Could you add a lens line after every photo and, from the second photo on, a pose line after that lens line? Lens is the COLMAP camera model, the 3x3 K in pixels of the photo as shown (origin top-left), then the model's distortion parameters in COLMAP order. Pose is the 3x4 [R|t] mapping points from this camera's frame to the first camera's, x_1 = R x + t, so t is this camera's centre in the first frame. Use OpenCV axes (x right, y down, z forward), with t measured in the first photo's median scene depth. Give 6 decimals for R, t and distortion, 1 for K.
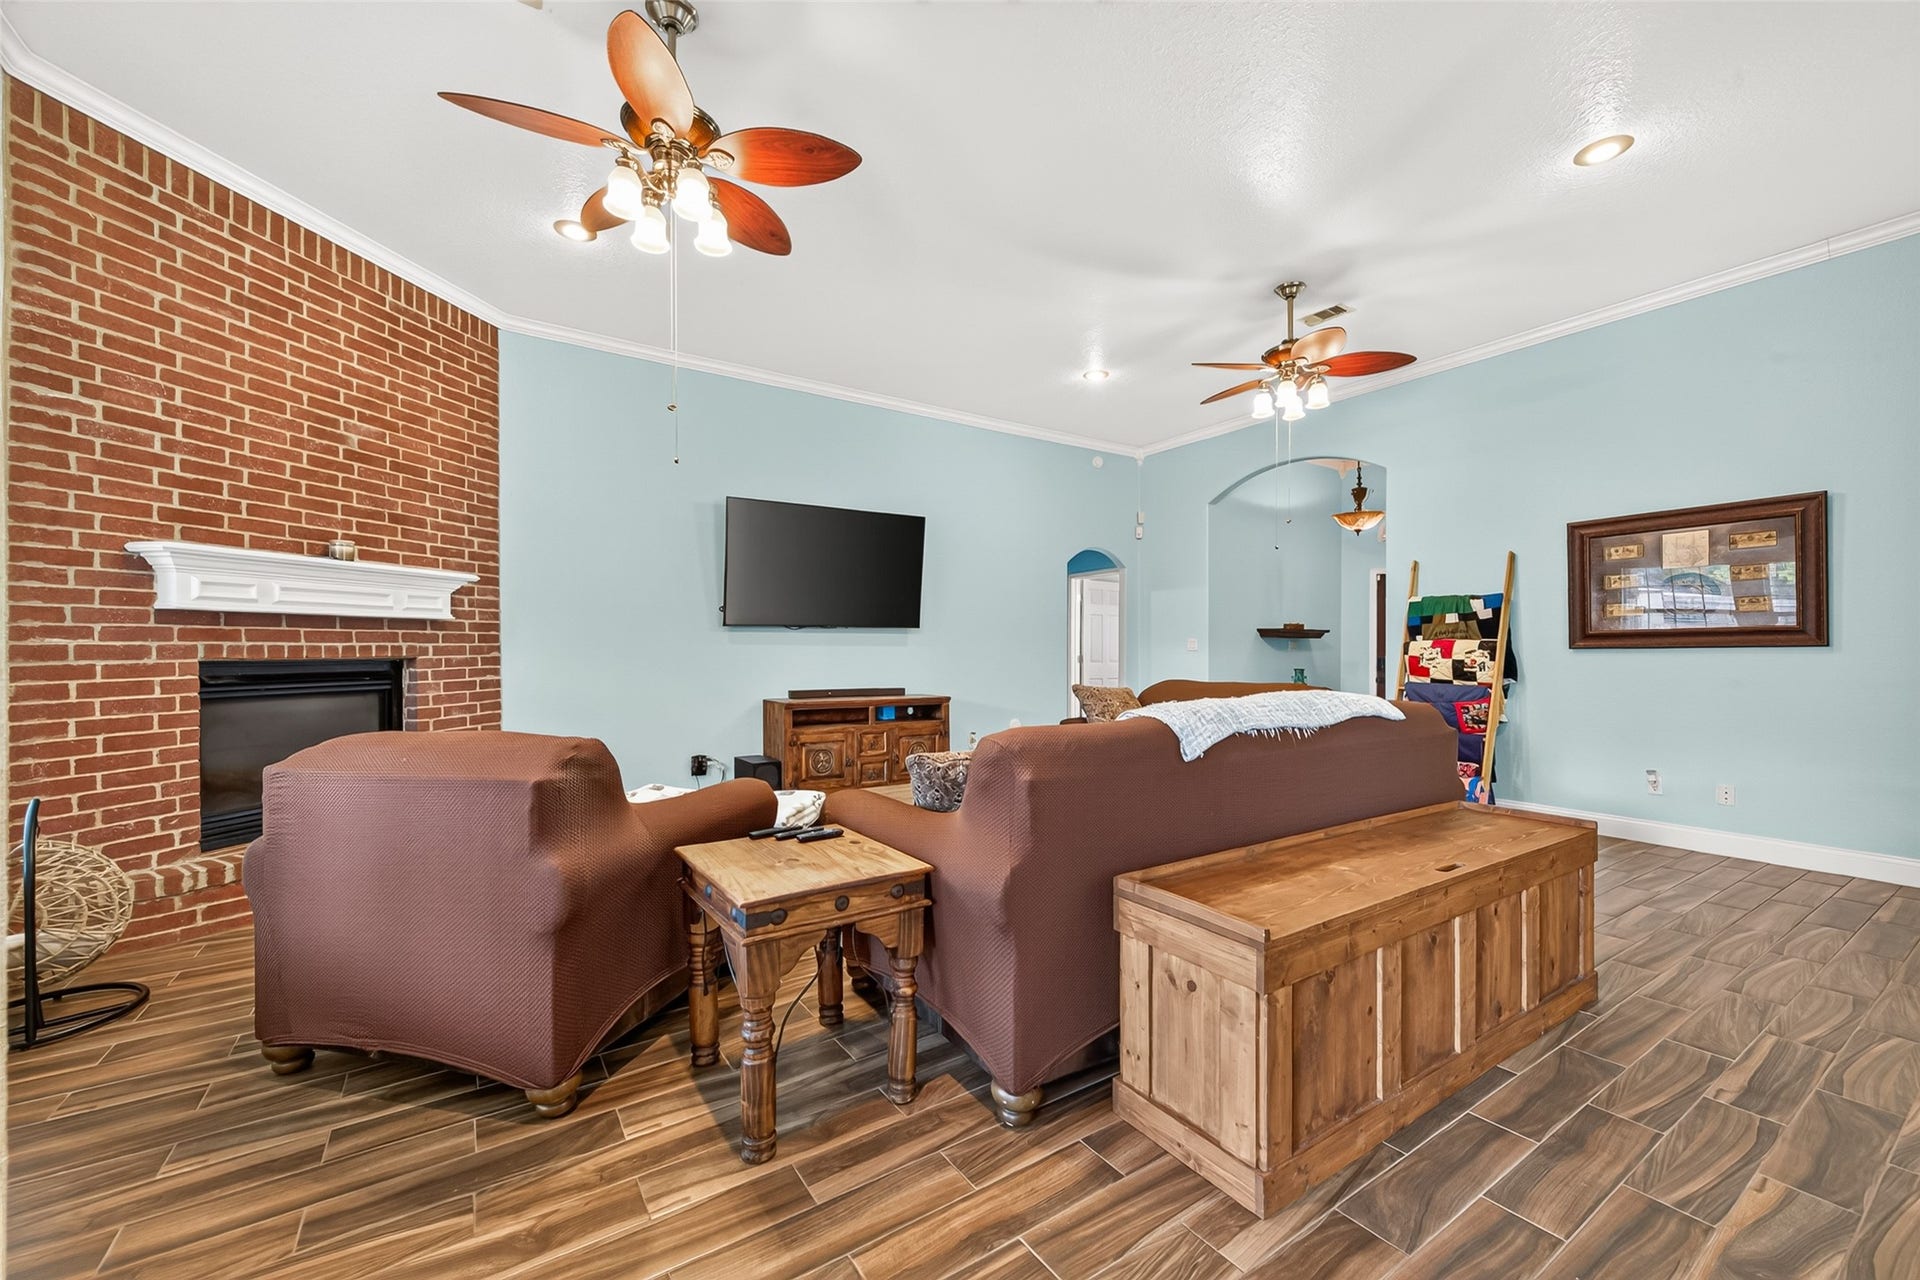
lens RADIAL K [[755.8, 0, 972.1], [0, 755.8, 658.9], [0, 0, 1]] dist [0.001671, -0.002158]
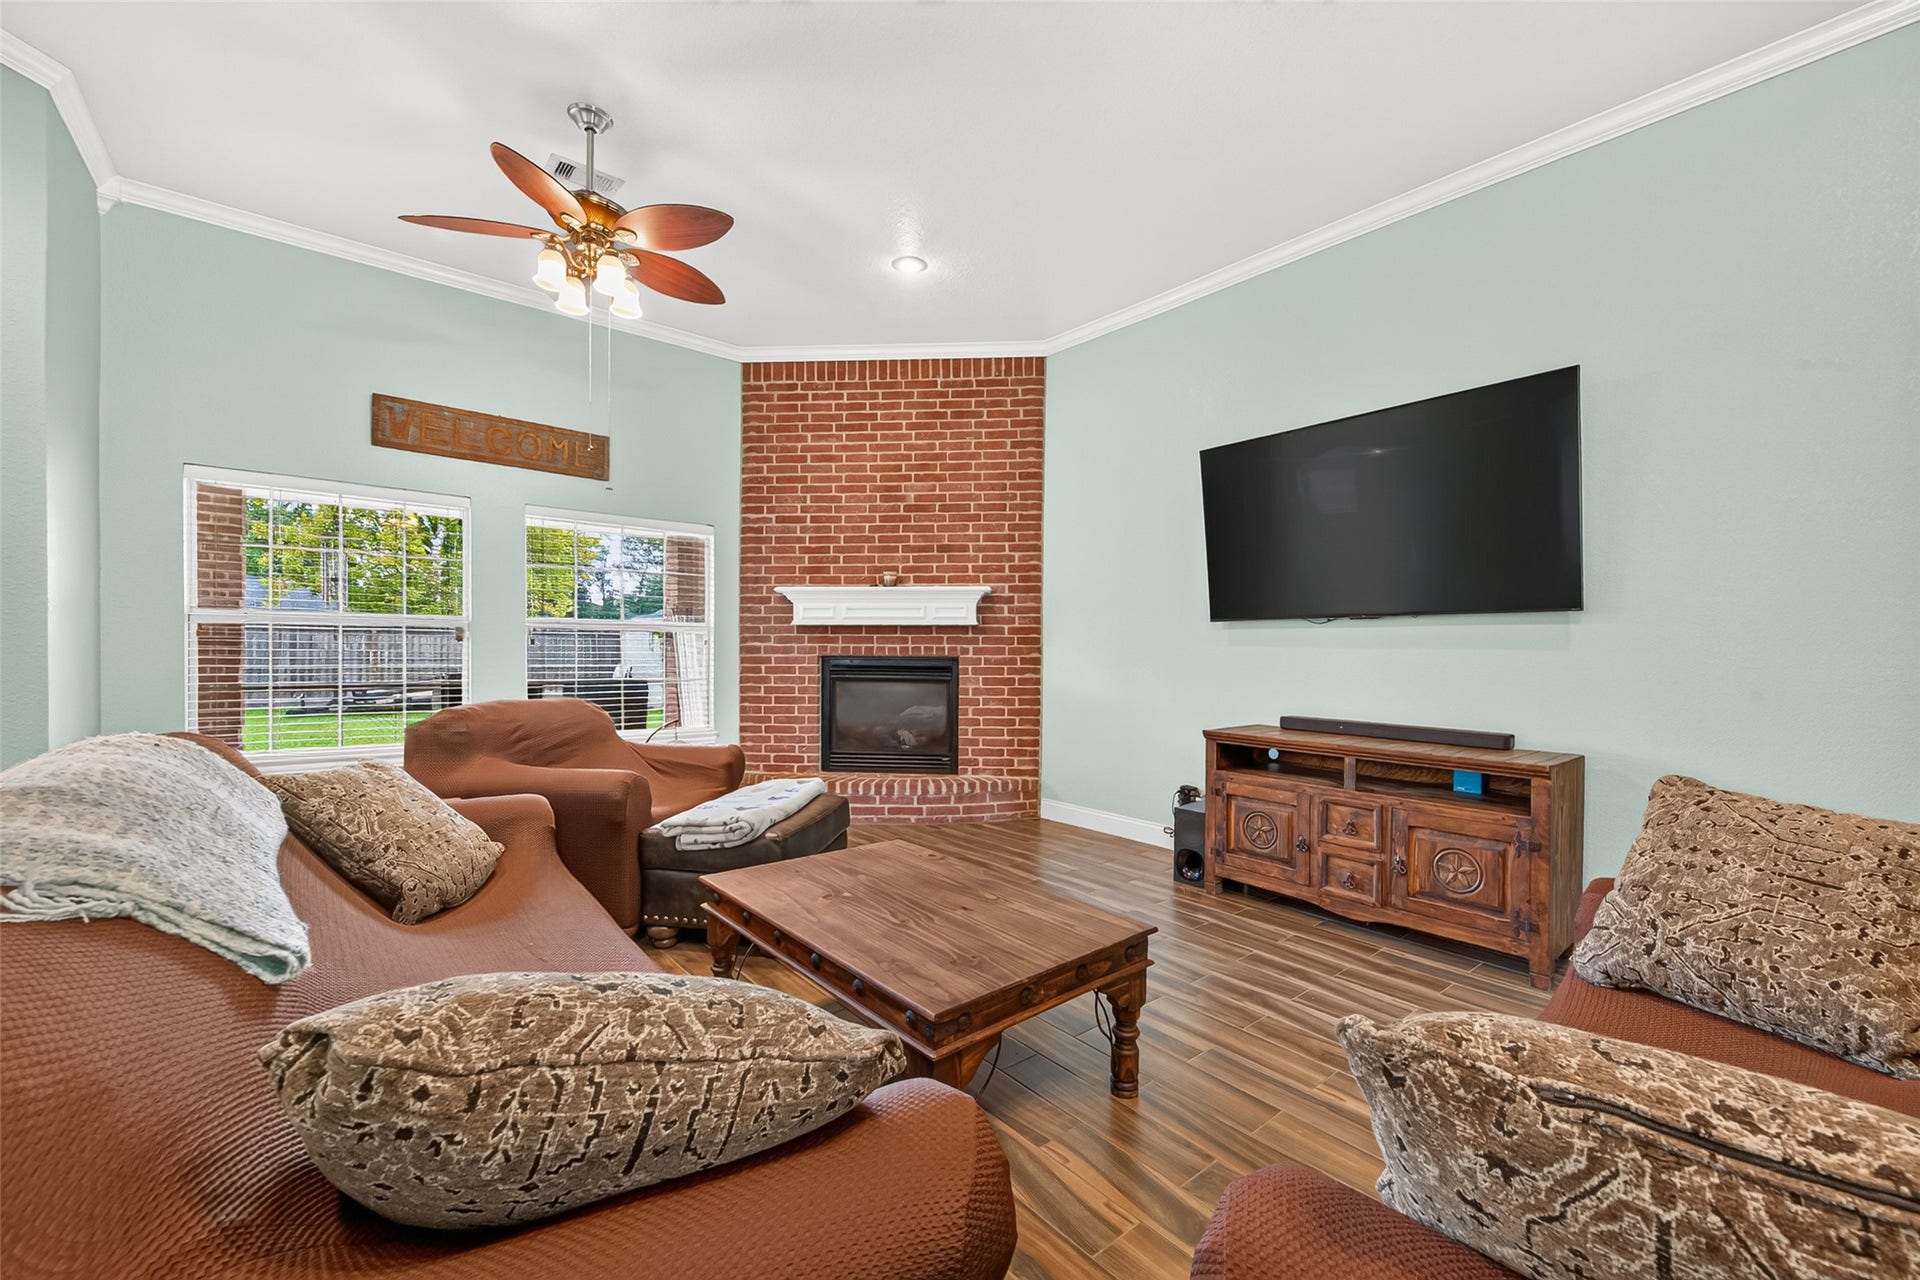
lens RADIAL K [[755.8, 0, 972.1], [0, 755.8, 658.9], [0, 0, 1]] dist [0.001671, -0.002158]
pose [[0.114460, 0.015038, -0.993314, 0.529818], [-0.020646, 0.999705, 0.012755, -0.014544], [0.993213, 0.019048, 0.114737, 0.907136]]
